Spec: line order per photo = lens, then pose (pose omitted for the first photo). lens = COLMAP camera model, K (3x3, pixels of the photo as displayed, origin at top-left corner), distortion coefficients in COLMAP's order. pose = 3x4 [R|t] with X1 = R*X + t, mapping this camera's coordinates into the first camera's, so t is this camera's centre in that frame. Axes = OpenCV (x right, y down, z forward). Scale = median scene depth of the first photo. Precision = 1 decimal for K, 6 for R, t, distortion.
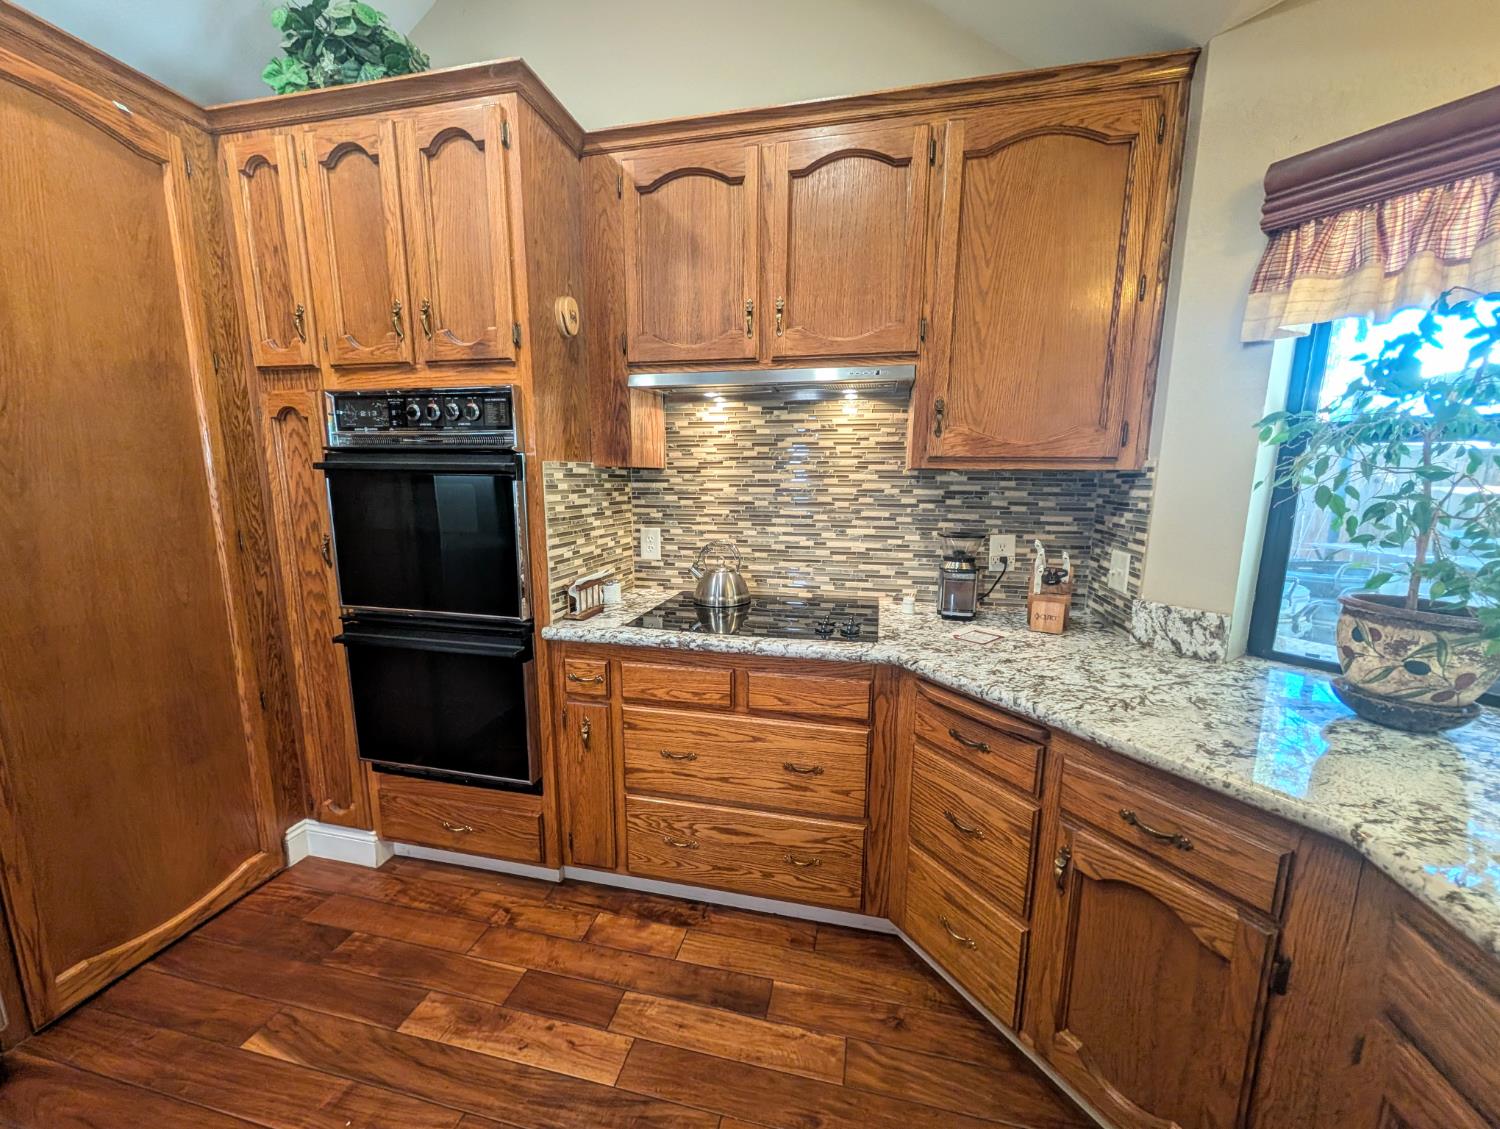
lens RADIAL K [[570.3, 0, 752.5], [0, 570.3, 570.9], [0, 0, 1]] dist [0.000432, 0.000015]
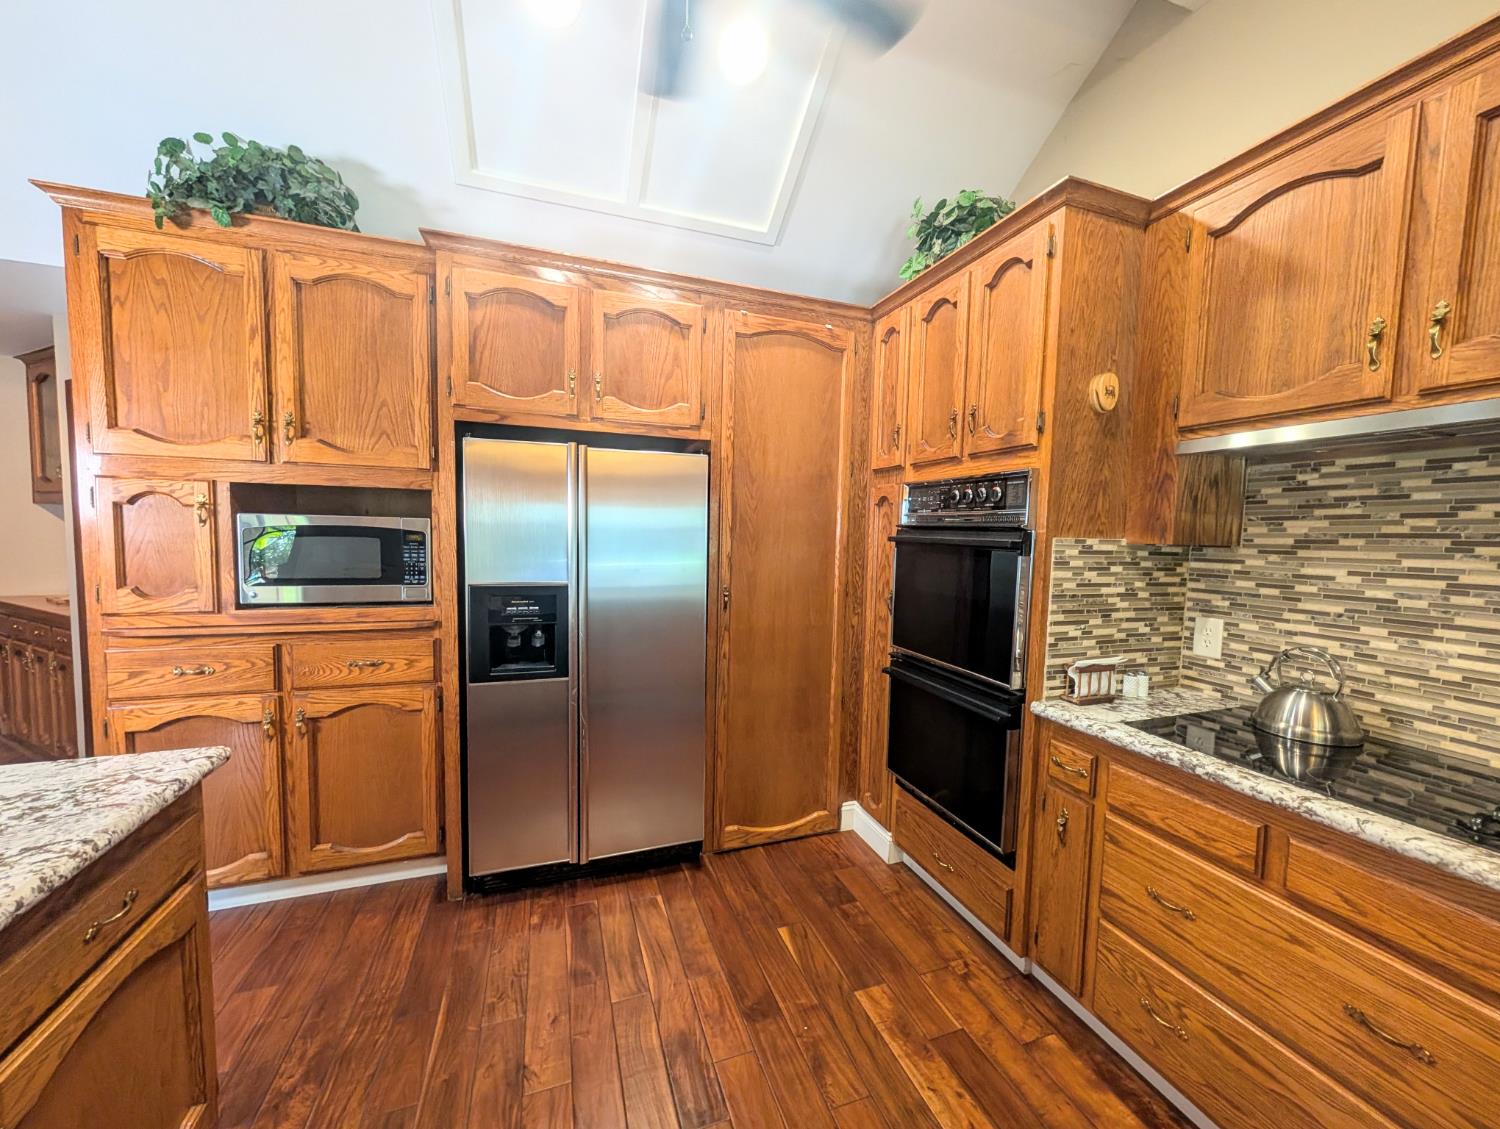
lens RADIAL K [[570.3, 0, 752.5], [0, 570.3, 570.9], [0, 0, 1]] dist [0.000432, 0.000015]
pose [[0.534934, 0.064909, -0.842397, 0.197239], [-0.158599, 0.987035, -0.024659, -0.023854], [0.829875, 0.146794, 0.538293, 0.016090]]
